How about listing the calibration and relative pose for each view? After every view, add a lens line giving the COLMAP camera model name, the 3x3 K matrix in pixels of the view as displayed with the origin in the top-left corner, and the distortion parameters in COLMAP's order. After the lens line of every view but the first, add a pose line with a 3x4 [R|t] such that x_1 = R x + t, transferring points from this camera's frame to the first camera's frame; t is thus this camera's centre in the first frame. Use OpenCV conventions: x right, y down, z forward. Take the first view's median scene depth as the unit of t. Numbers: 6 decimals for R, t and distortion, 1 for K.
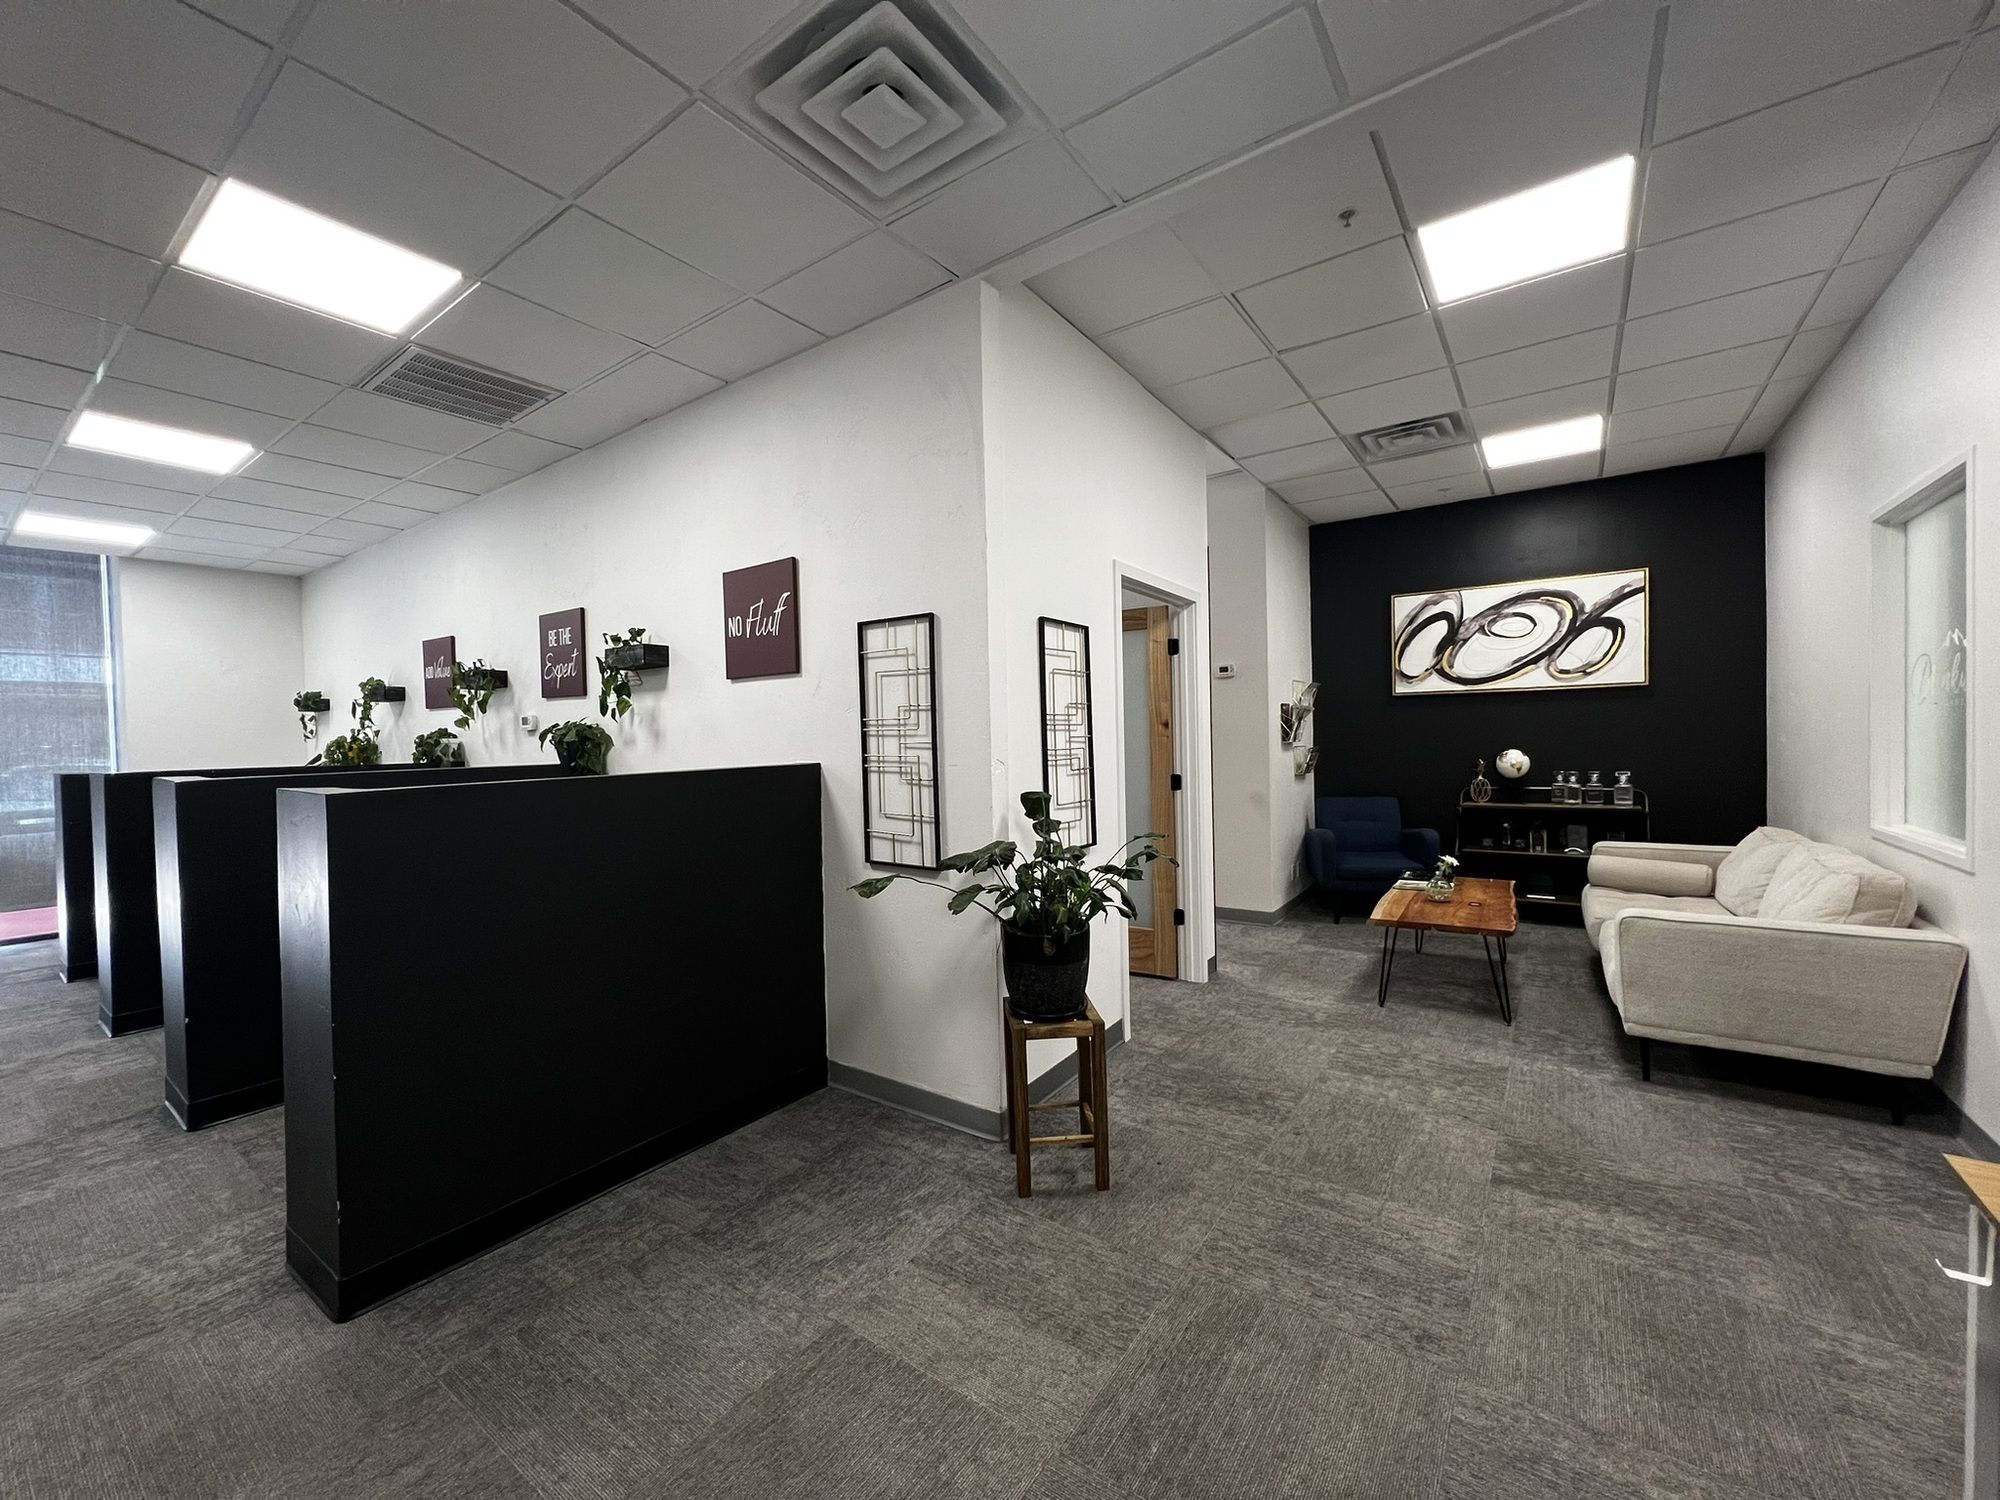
lens RADIAL K [[799.5, 0, 998.8], [0, 799.5, 753.2], [0, 0, 1]] dist [0.000041, 0.000379]
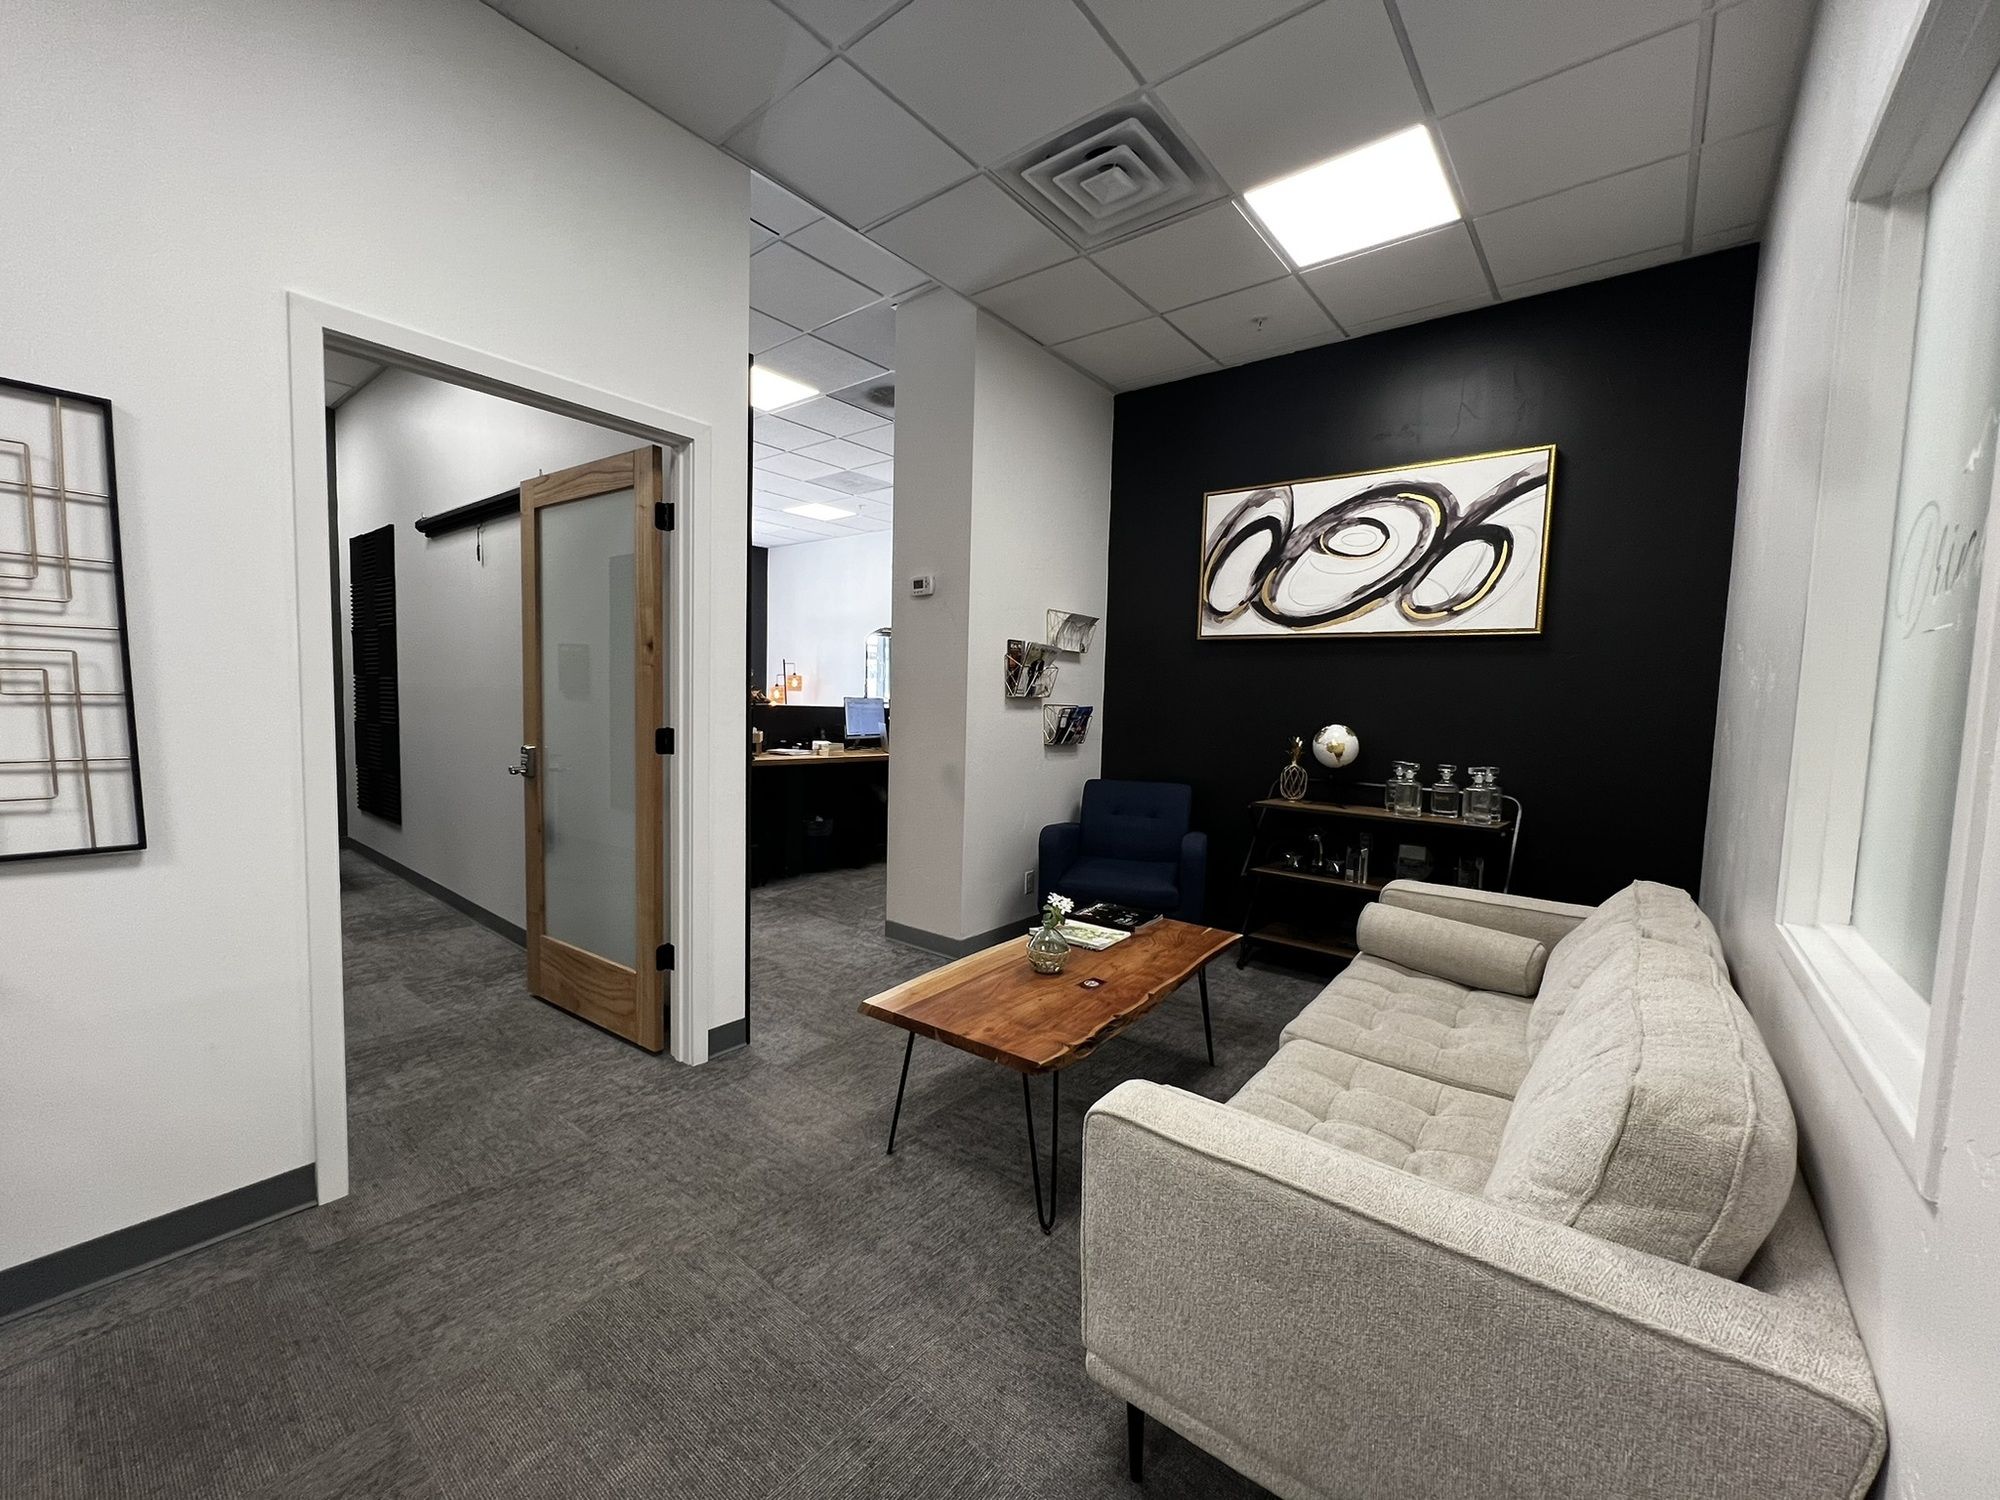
lens RADIAL K [[803.7, 0, 995.3], [0, 803.7, 753.0], [0, 0, 1]] dist [-0.004519, 0.000647]
pose [[0.996518, 0.058271, -0.059643, 0.420204], [-0.055143, 0.997081, 0.052811, -0.000746], [0.062546, -0.049338, 0.996822, 0.331300]]
